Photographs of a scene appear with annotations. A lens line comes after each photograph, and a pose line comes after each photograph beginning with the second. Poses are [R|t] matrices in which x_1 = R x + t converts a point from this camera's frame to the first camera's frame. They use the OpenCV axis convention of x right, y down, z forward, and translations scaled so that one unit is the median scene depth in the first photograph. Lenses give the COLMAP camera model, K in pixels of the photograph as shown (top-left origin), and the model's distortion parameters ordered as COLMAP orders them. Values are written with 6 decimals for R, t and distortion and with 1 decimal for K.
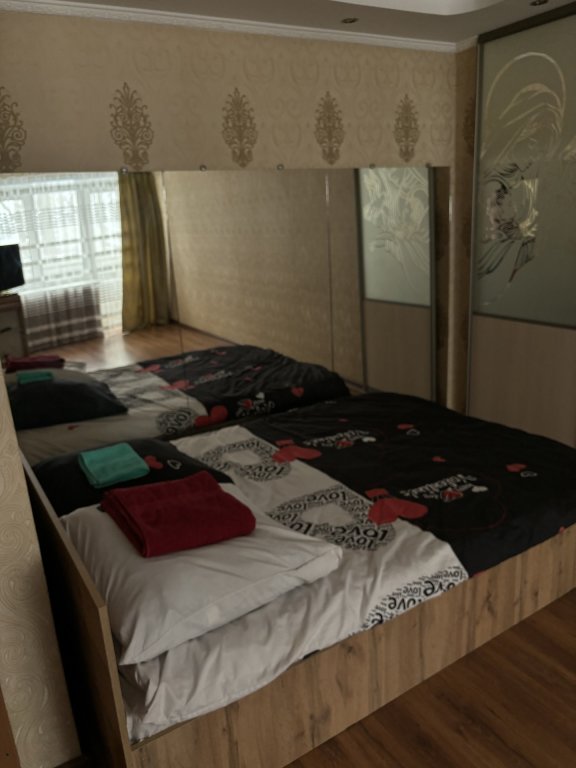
lens RADIAL K [[589.7, 0, 288.0], [0, 589.7, 384.0], [0, 0, 1]] dist [0.003555, -0.001166]
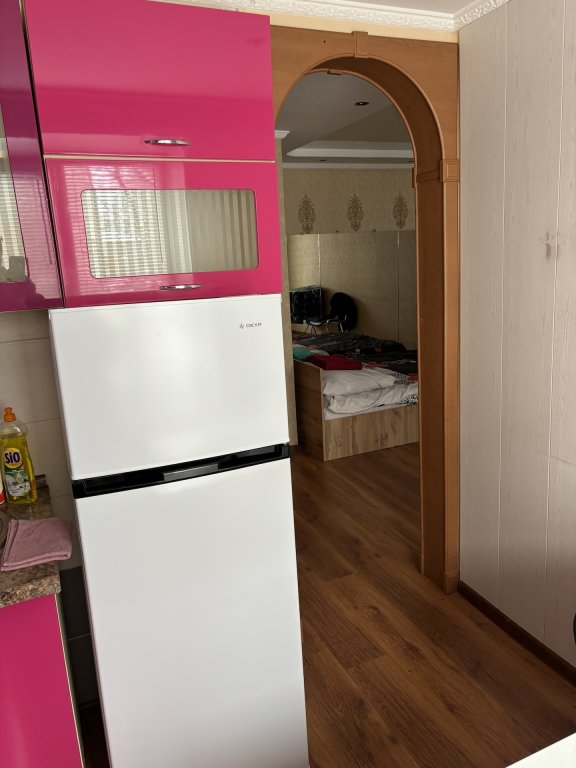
lens RADIAL K [[589.7, 0, 288.0], [0, 589.7, 384.0], [0, 0, 1]] dist [0.003555, -0.001166]
pose [[0.990824, 0.039181, -0.129352, -0.027490], [-0.046386, 0.997508, -0.053165, 0.311091], [0.126947, 0.058678, 0.990172, -1.135278]]
